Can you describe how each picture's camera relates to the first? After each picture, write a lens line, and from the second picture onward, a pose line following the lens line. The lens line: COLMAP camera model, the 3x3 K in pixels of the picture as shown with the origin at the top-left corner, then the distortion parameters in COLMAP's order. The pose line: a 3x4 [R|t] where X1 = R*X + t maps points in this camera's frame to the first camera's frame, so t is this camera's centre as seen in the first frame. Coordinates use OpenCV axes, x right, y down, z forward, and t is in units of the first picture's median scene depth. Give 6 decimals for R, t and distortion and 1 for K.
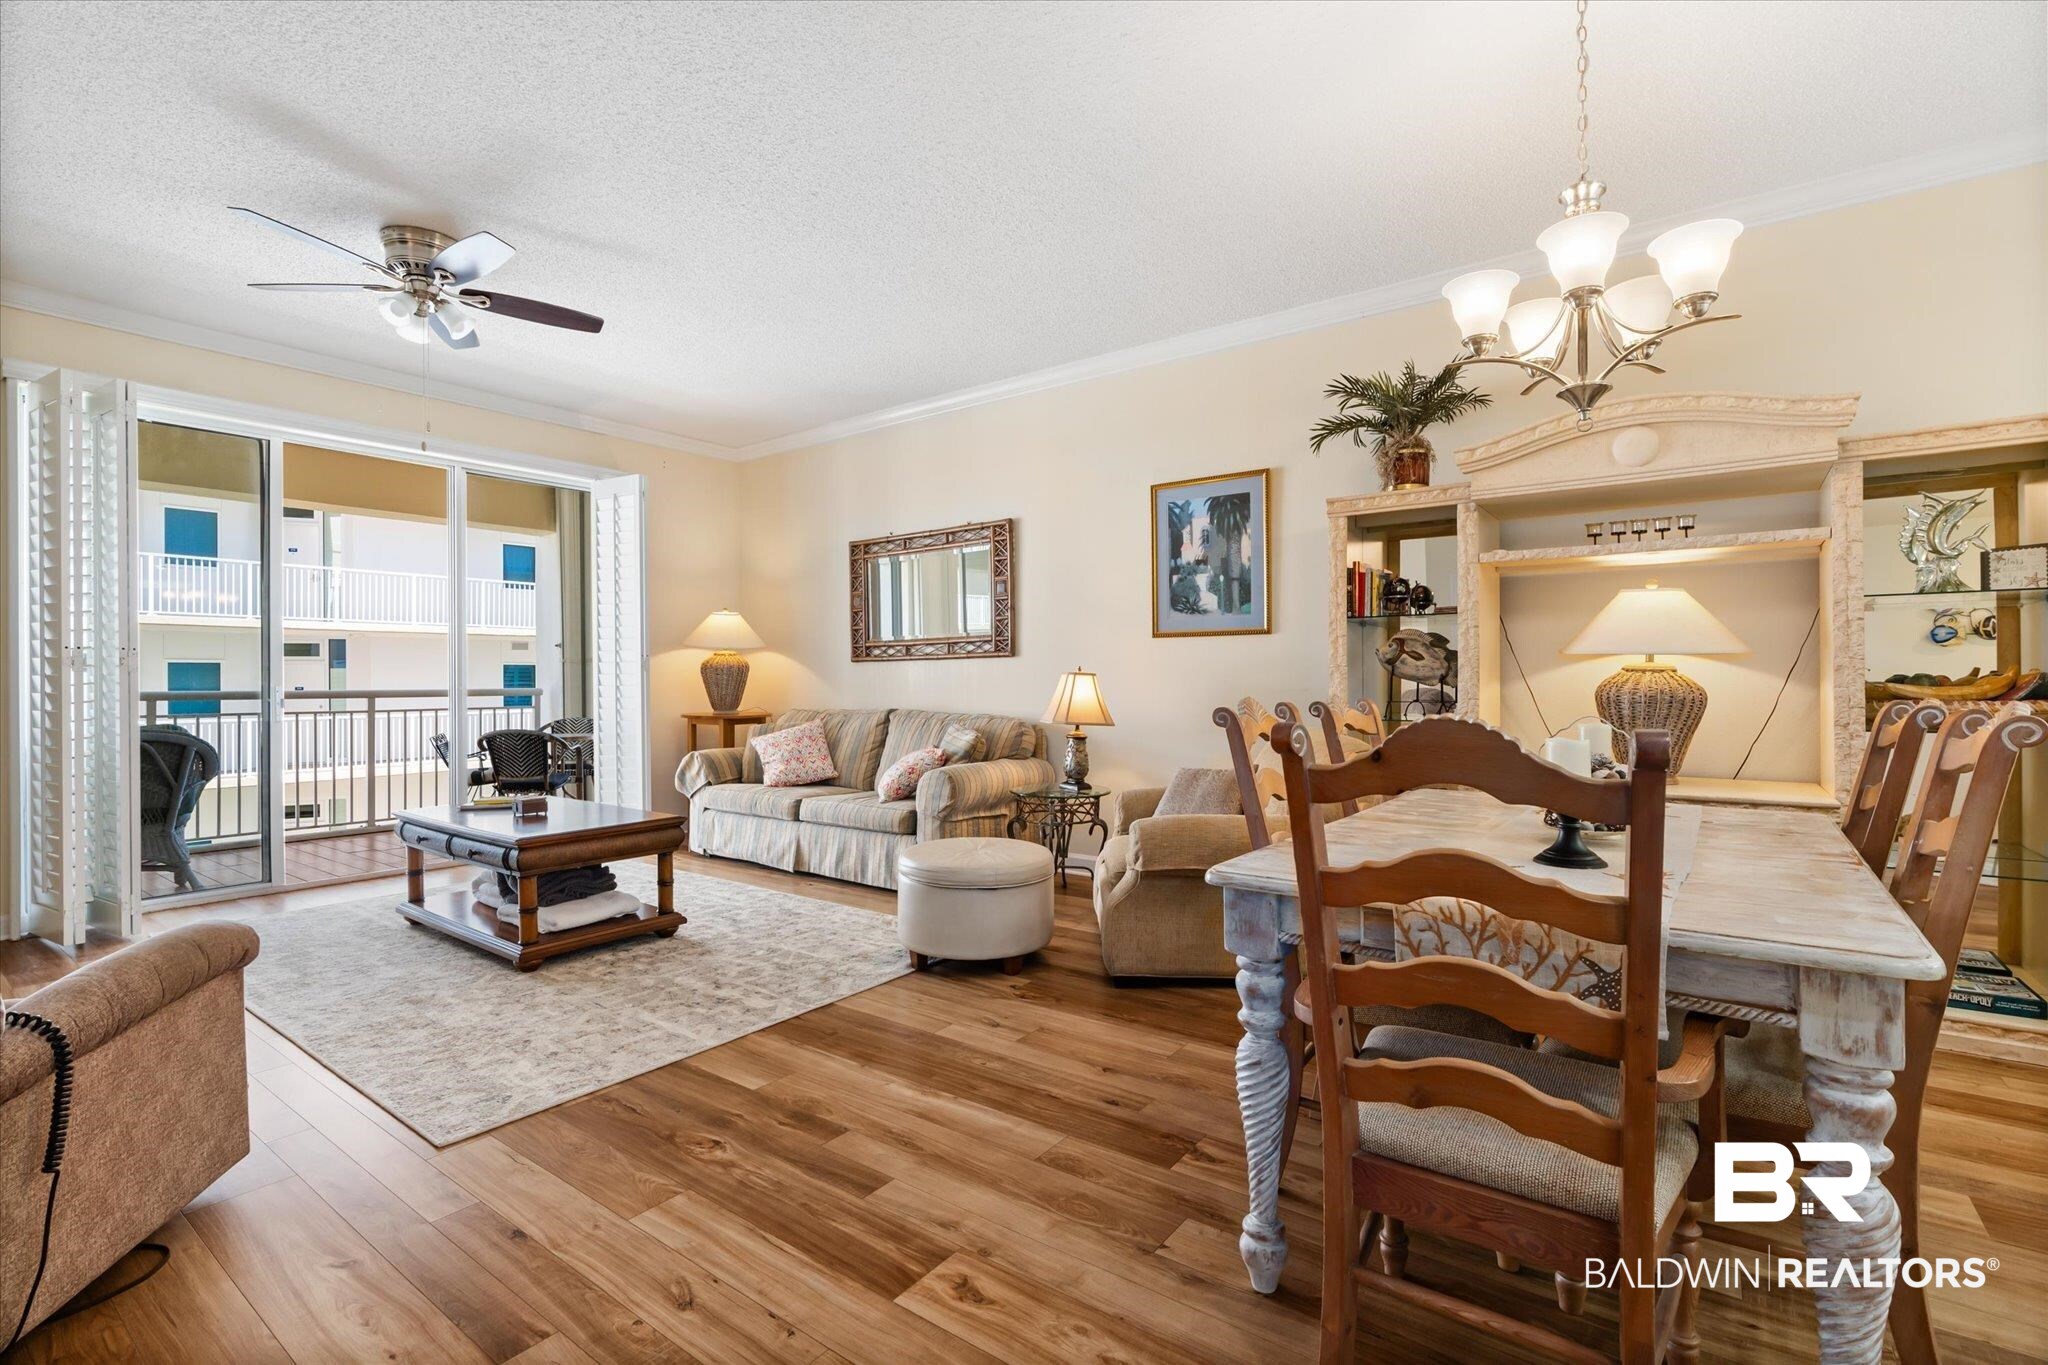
lens RADIAL K [[925.2, 0, 1024.5], [0, 925.2, 679.0], [0, 0, 1]] dist [-0.003716, 0.000304]
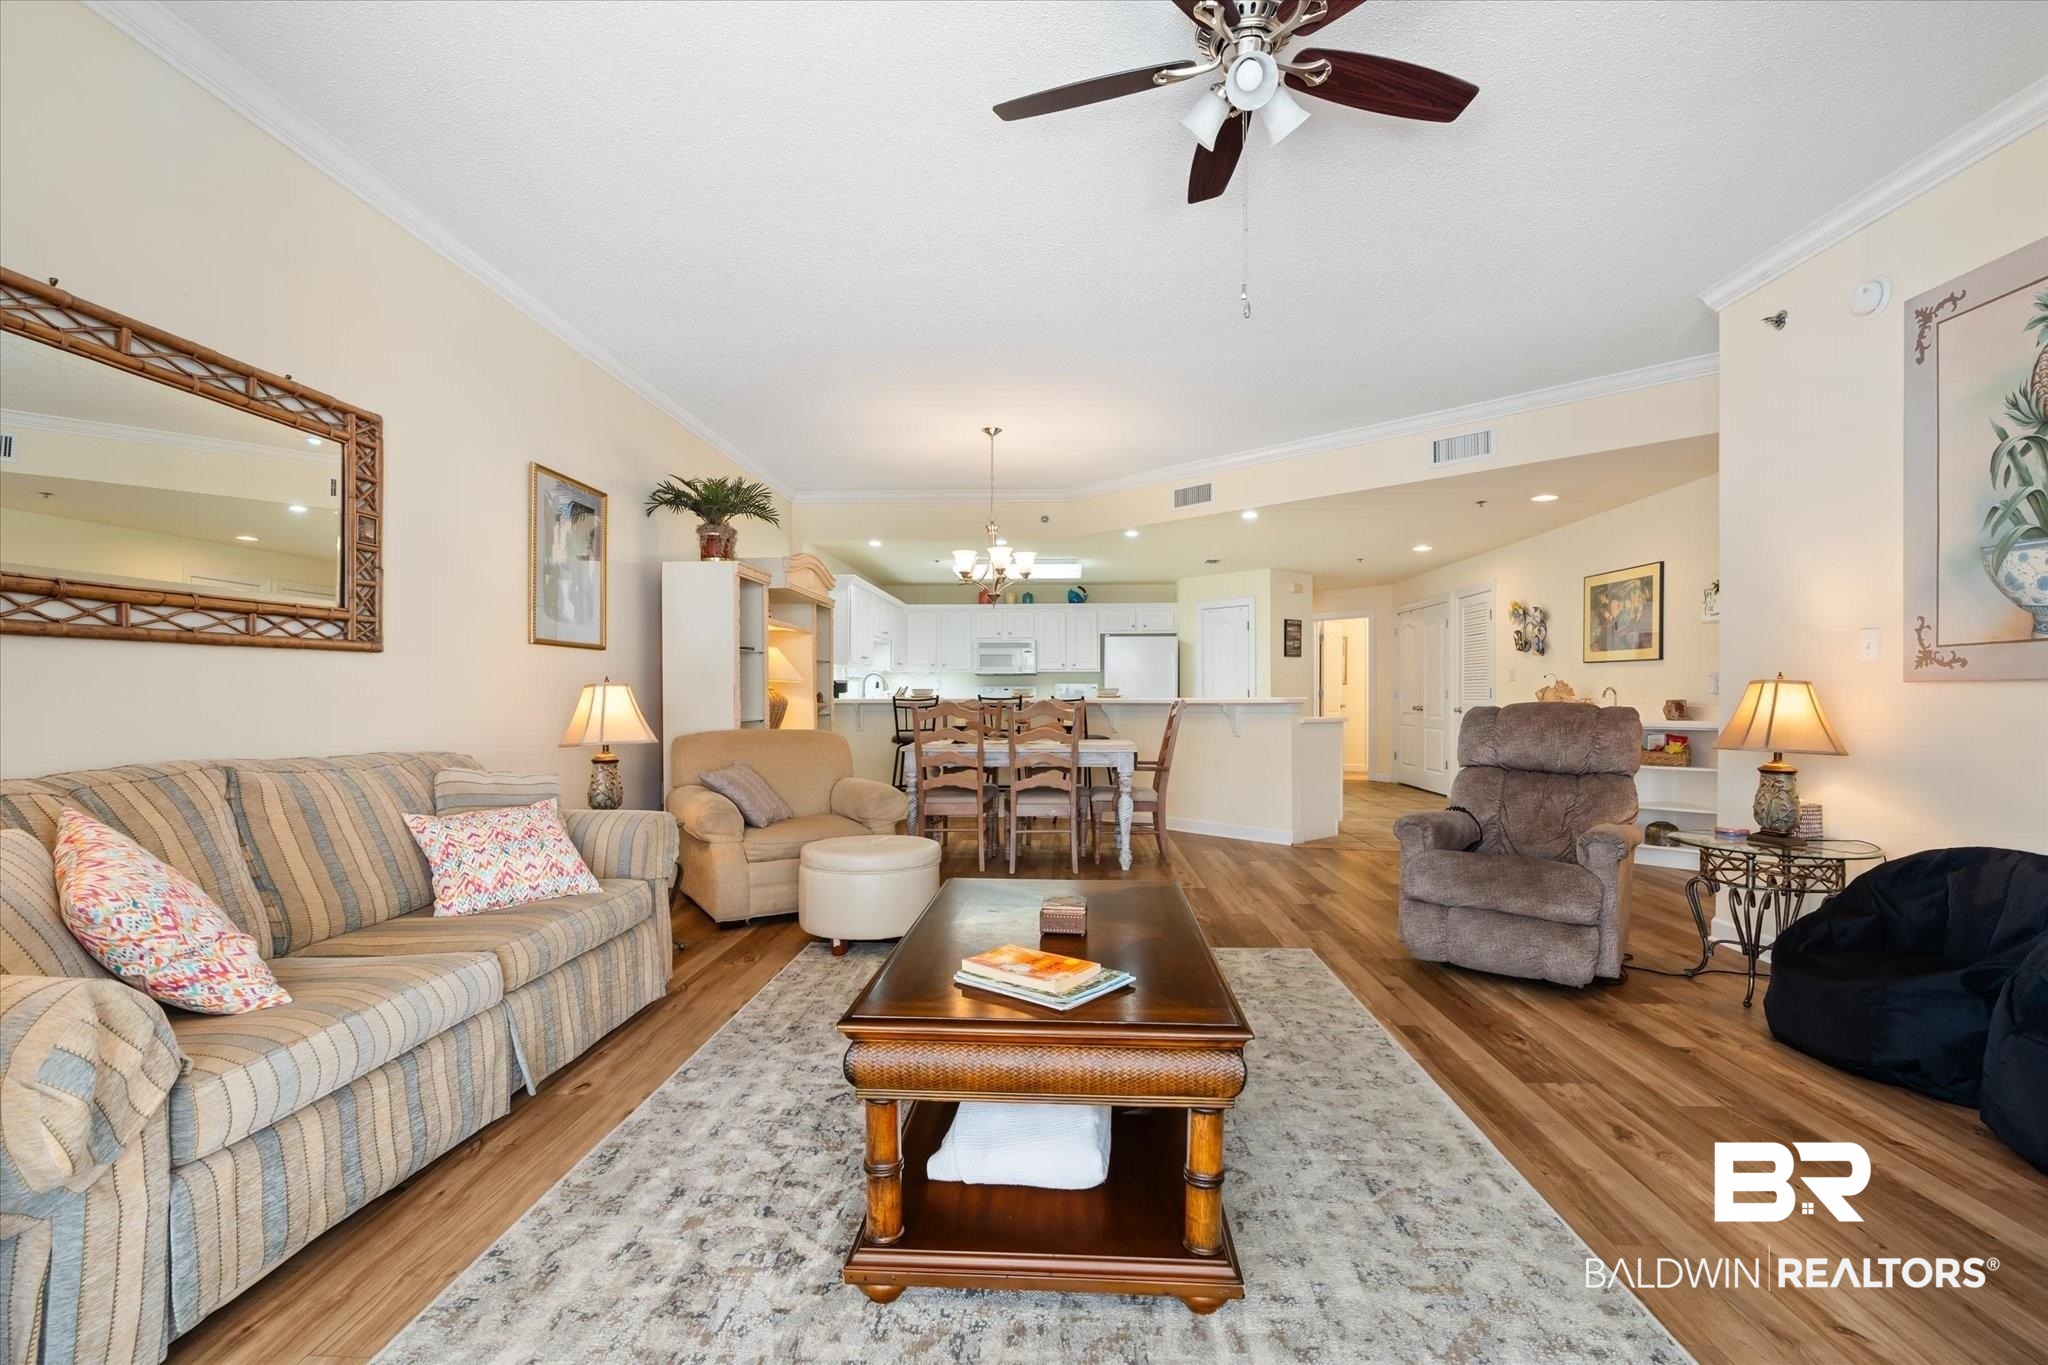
lens RADIAL K [[925.2, 0, 1021.6], [0, 925.2, 692.3], [0, 0, 1]] dist [-0.003716, 0.000304]
pose [[-0.564774, 0.005442, 0.825228, -0.683784], [-0.001621, 0.999969, -0.007704, 0.004690], [-0.825244, -0.005688, -0.564748, 0.940665]]
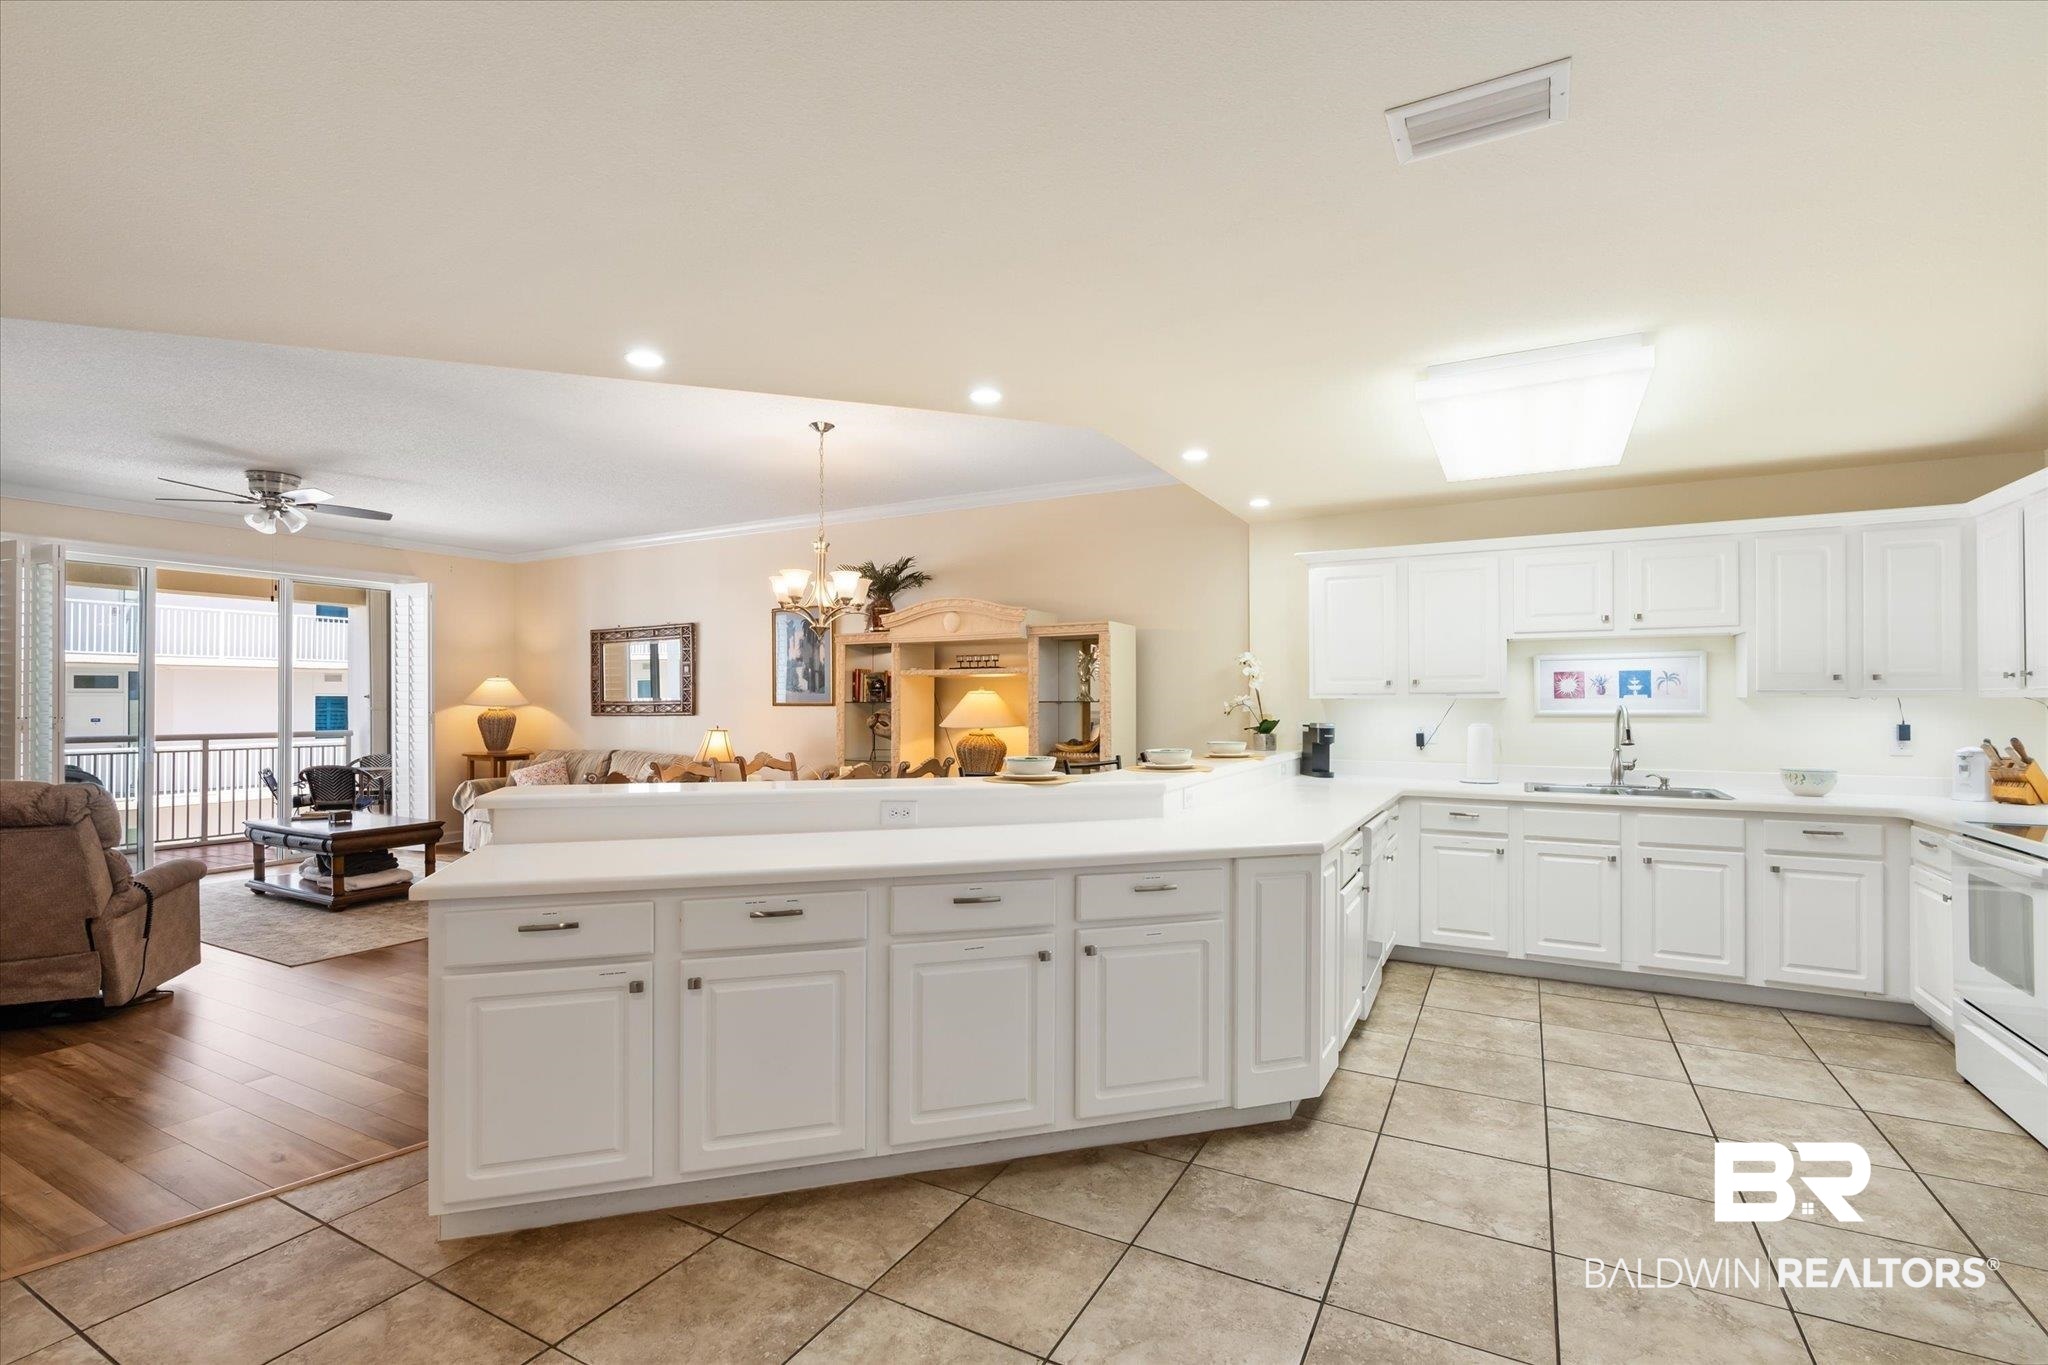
lens RADIAL K [[925.2, 0, 1014.4], [0, 925.2, 697.0], [0, 0, 1]] dist [-0.003716, 0.000304]
pose [[0.990657, 0.004444, 0.136307, 0.280574], [-0.003463, 0.999966, -0.007438, -0.042259], [-0.136335, 0.006897, 0.990639, -0.518541]]
